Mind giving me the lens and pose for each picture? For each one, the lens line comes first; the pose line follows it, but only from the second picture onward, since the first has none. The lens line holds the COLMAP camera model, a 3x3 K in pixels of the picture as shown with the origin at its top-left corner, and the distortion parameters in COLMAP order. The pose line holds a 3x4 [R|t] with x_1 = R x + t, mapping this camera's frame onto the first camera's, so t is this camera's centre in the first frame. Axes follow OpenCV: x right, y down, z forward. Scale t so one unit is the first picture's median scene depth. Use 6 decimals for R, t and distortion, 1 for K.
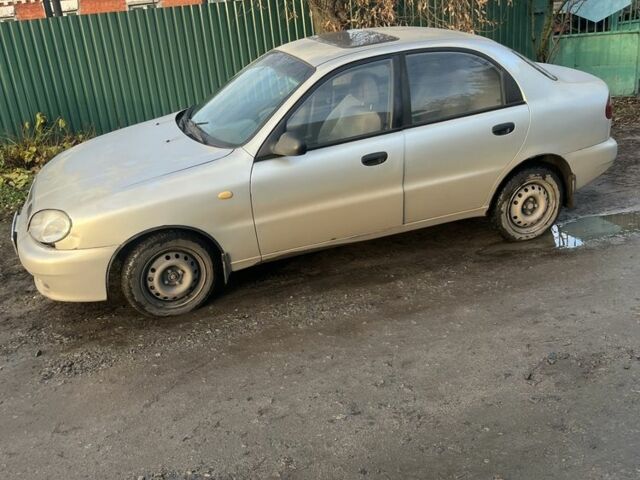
lens RADIAL K [[559.1, 0, 320.0], [0, 559.1, 240.0], [0, 0, 1]] dist [0.052876, -0.000613]
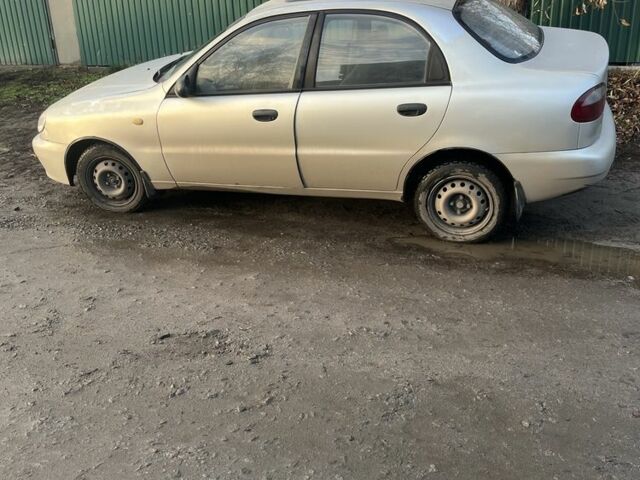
lens RADIAL K [[620.7, 0, 320.0], [0, 620.7, 240.0], [0, 0, 1]] dist [0.064079, -0.004657]
pose [[0.813391, 0.287603, -0.505648, 0.745575], [-0.223354, 0.957013, 0.185040, -0.146627], [0.537129, -0.037571, 0.842663, 0.080766]]
